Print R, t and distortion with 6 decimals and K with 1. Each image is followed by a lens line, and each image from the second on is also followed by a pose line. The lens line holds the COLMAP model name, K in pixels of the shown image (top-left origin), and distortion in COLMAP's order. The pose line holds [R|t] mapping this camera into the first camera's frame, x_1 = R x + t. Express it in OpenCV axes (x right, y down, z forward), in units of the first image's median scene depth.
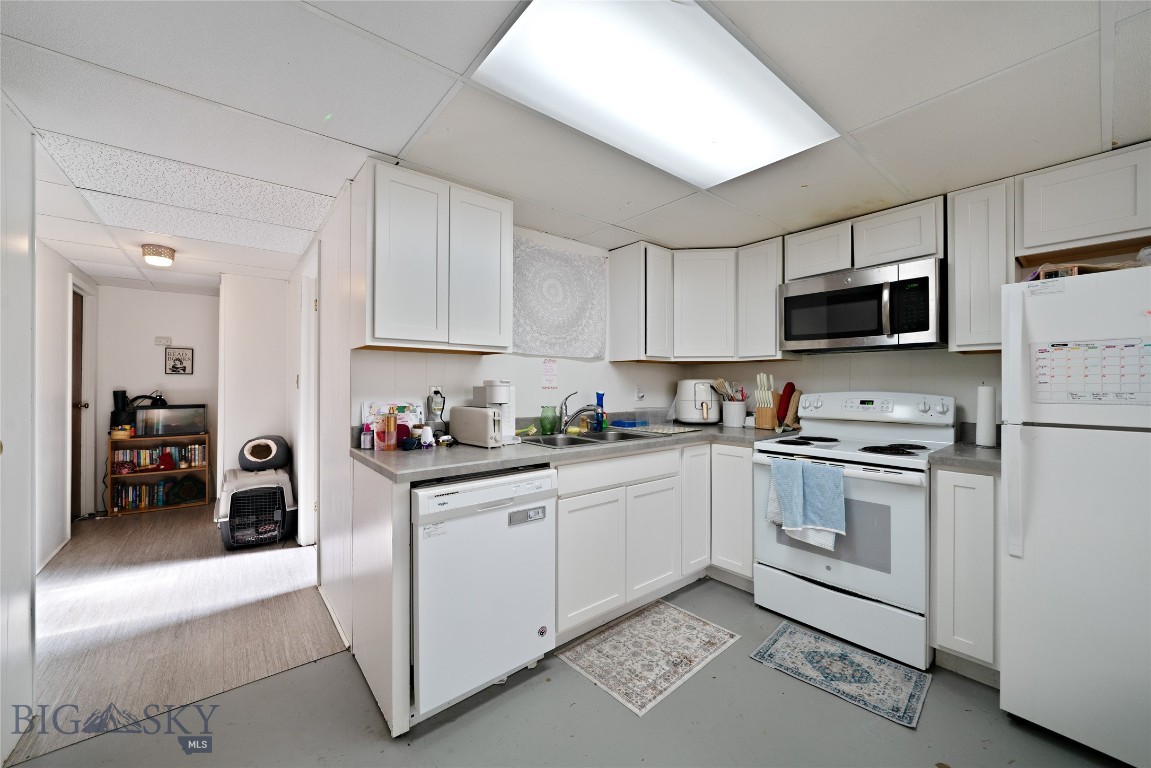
lens RADIAL K [[435.6, 0, 572.7], [0, 435.6, 381.4], [0, 0, 1]] dist [-0.002484, -0.000007]
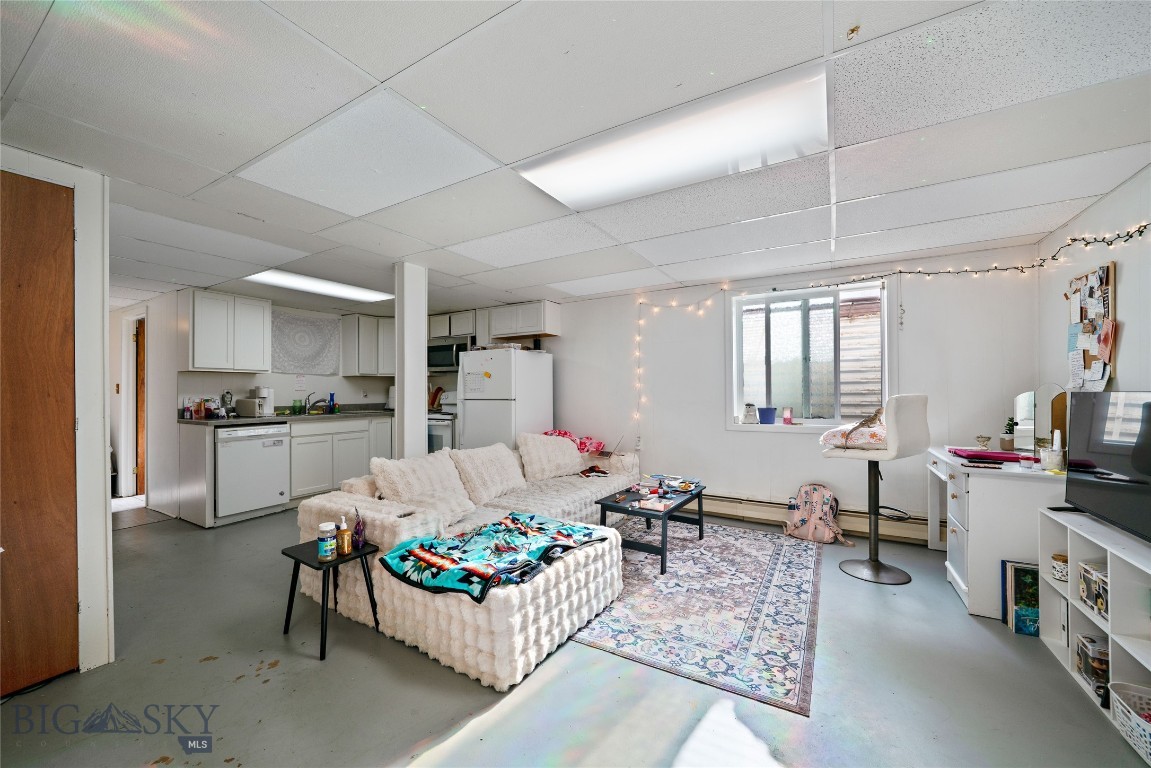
lens RADIAL K [[440.7, 0, 566.0], [0, 440.7, 387.8], [0, 0, 1]] dist [-0.001218, -0.000060]
pose [[0.942296, -0.005019, 0.334743, 0.461713], [0.006774, 0.999969, -0.004073, 0.022399], [-0.334712, 0.006106, 0.942301, -1.387736]]
